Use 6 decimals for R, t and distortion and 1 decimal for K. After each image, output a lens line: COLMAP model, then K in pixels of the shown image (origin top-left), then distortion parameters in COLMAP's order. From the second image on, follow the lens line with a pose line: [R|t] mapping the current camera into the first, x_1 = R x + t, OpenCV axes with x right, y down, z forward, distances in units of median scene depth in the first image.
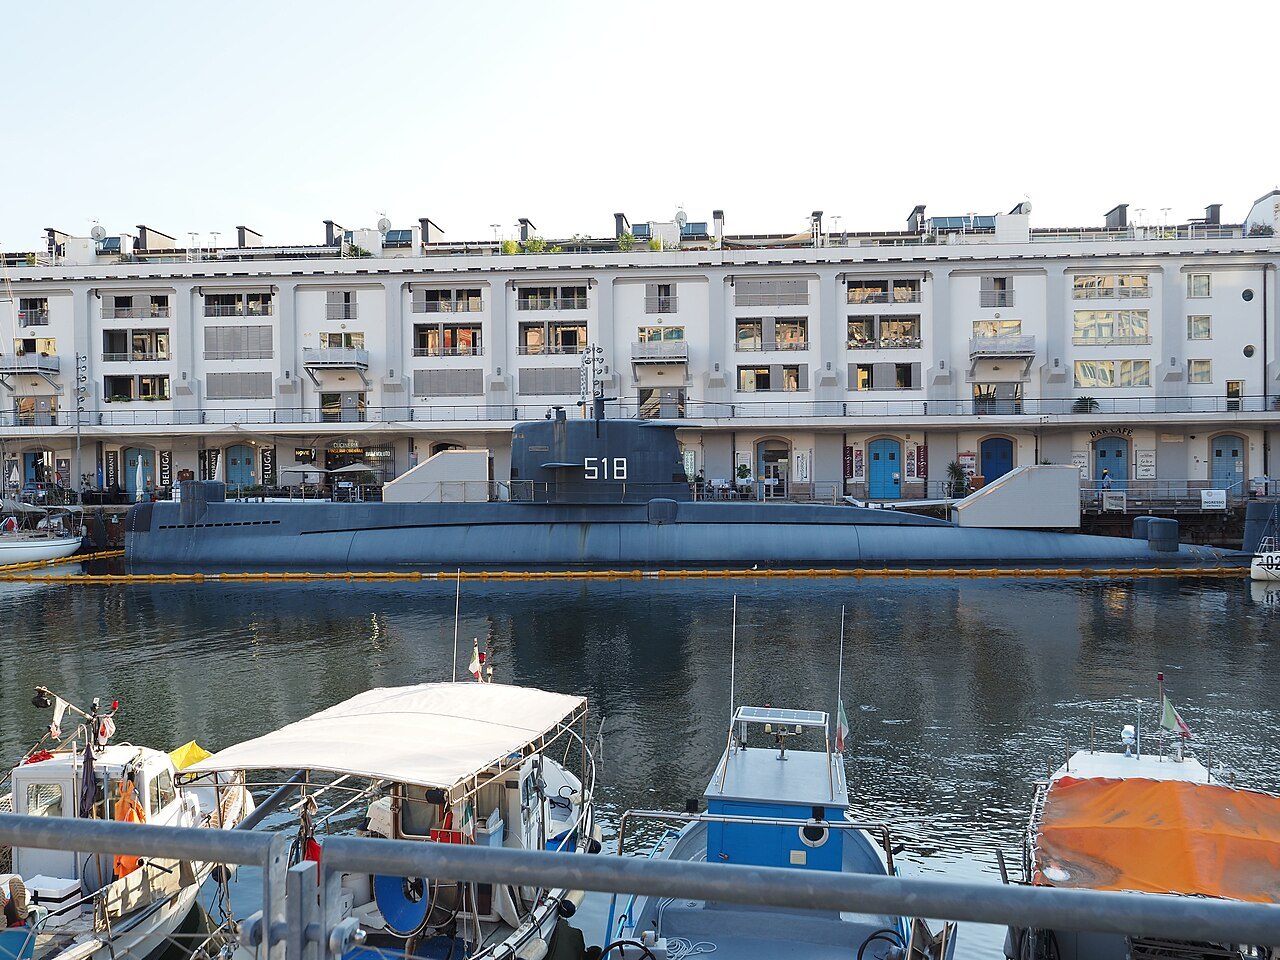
lens RADIAL K [[606.3, 0, 640.0], [0, 606.3, 478.4], [0, 0, 1]] dist [-0.001812, 0.000630]
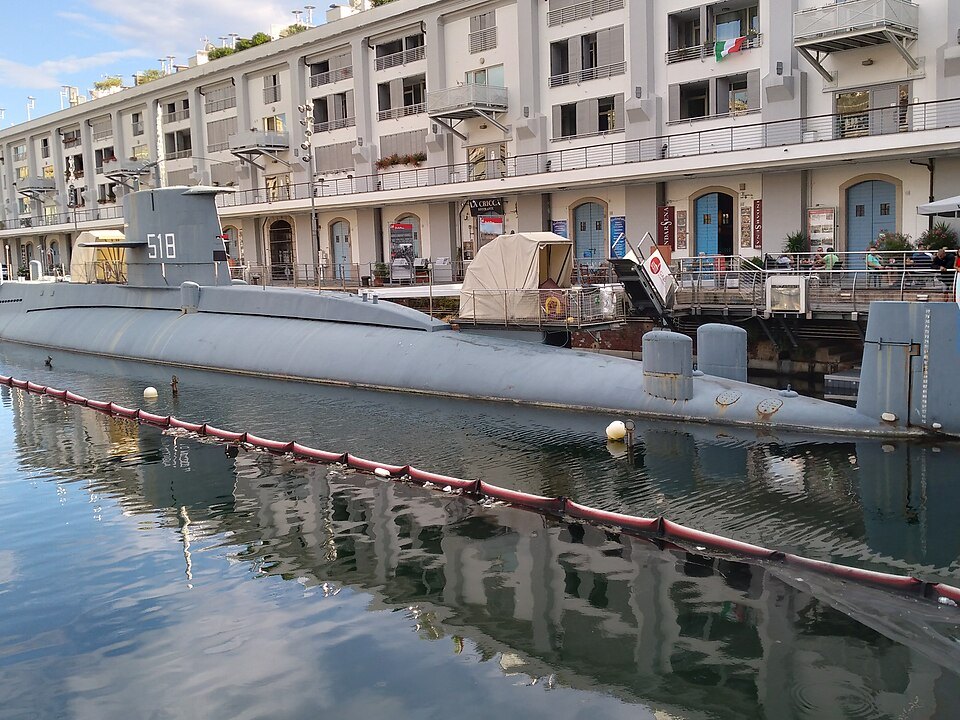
lens RADIAL K [[1060.8, 0, 466.9], [0, 1060.8, 379.2], [0, 0, 1]] dist [0.009688, 0.000000]
pose [[0.683791, 0.073360, -0.725981, 1.066119], [0.025098, 0.991980, 0.123879, -0.011787], [0.729246, -0.102929, 0.676466, -0.028219]]
